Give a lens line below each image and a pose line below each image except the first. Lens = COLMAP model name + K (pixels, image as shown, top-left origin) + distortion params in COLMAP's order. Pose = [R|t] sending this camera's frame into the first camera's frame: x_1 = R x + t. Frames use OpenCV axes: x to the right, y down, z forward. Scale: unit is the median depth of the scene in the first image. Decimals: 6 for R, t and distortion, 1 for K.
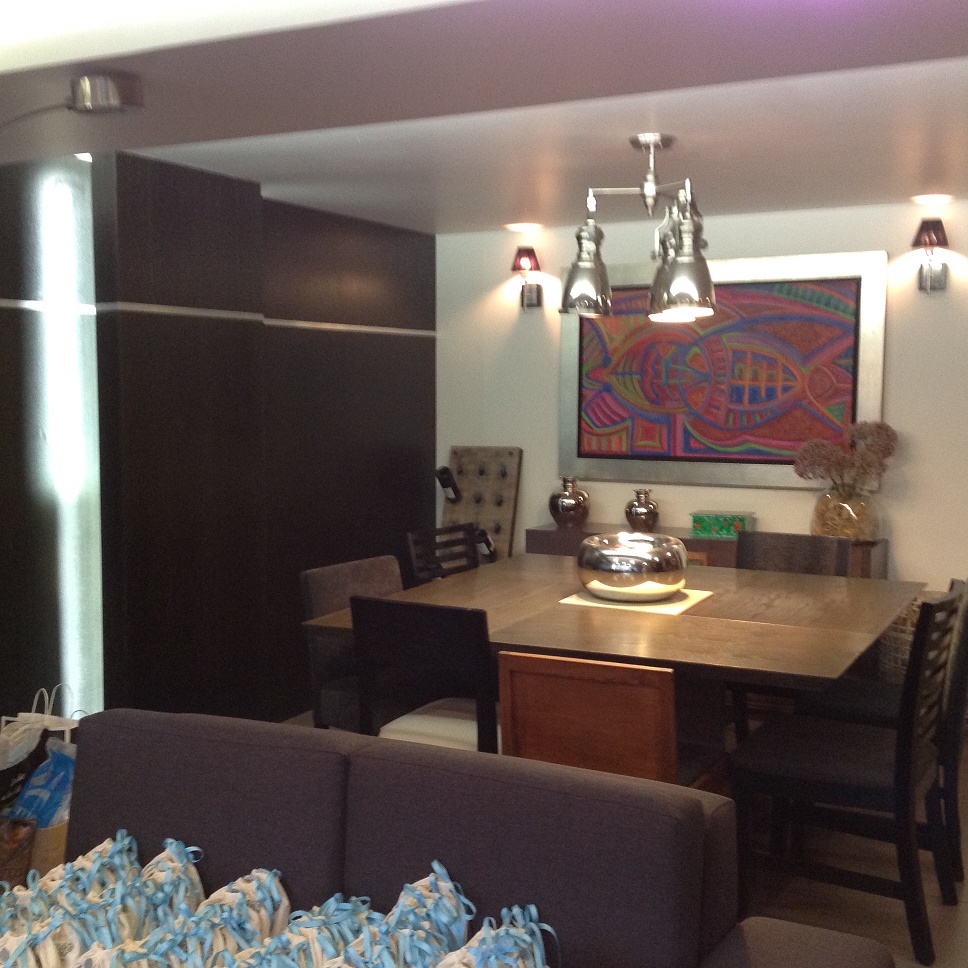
lens RADIAL K [[1205.1, 0, 484.0], [0, 1205.1, 484.0], [0, 0, 1]] dist [0.216100, -0.544113]
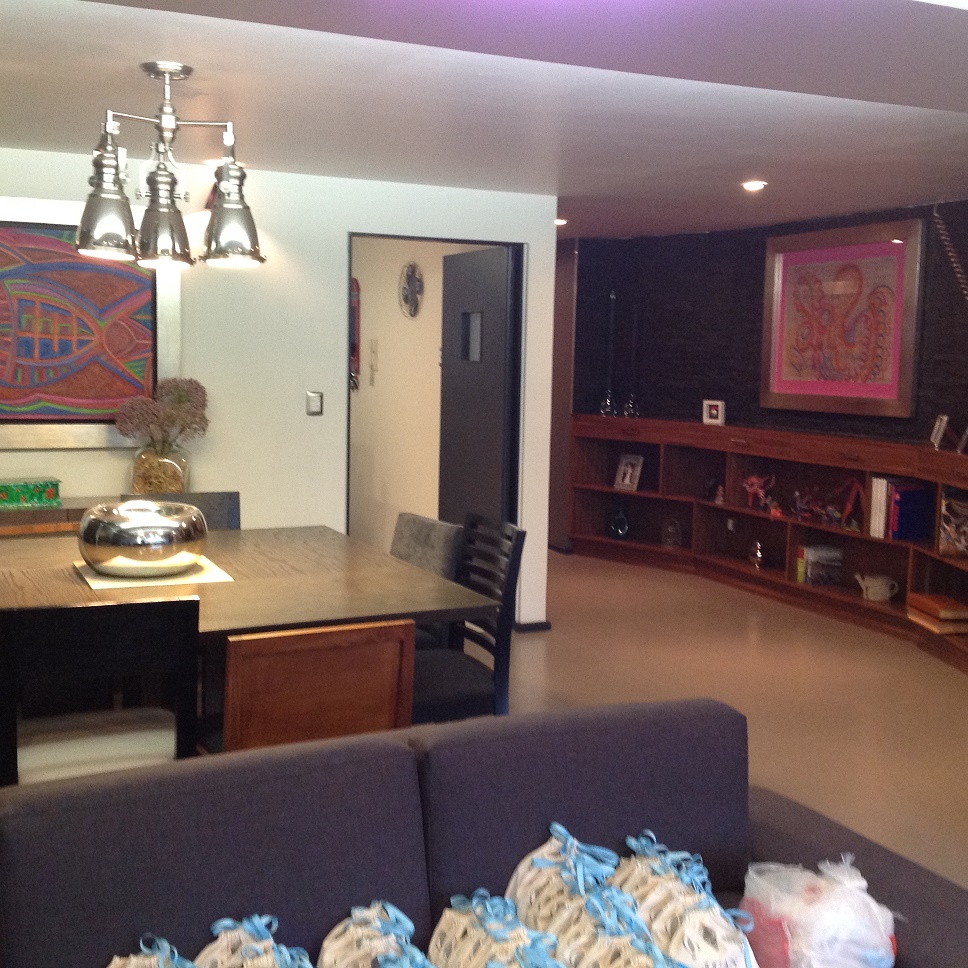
lens RADIAL K [[1219.6, 0, 484.0], [0, 1219.6, 484.0], [0, 0, 1]] dist [0.198702, -0.529477]
pose [[0.603498, -0.075183, 0.793812, -0.338136], [0.048155, 0.997164, 0.057832, -0.010155], [-0.795909, 0.003325, 0.605407, 0.178198]]
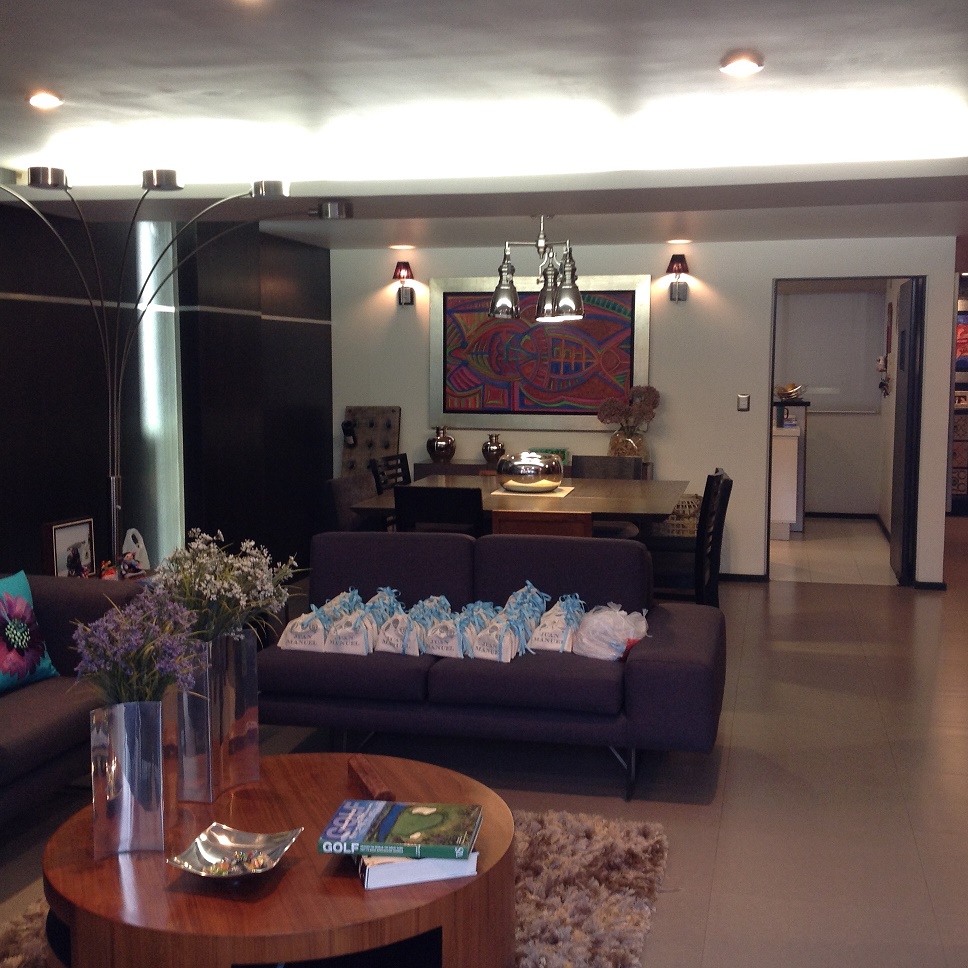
lens RADIAL K [[1219.6, 0, 484.0], [0, 1219.6, 484.0], [0, 0, 1]] dist [0.198702, -0.529477]
pose [[0.967298, -0.024686, 0.252438, -0.263424], [0.020298, 0.999594, 0.019974, 0.037051], [-0.252829, -0.014196, 0.967407, -0.430887]]
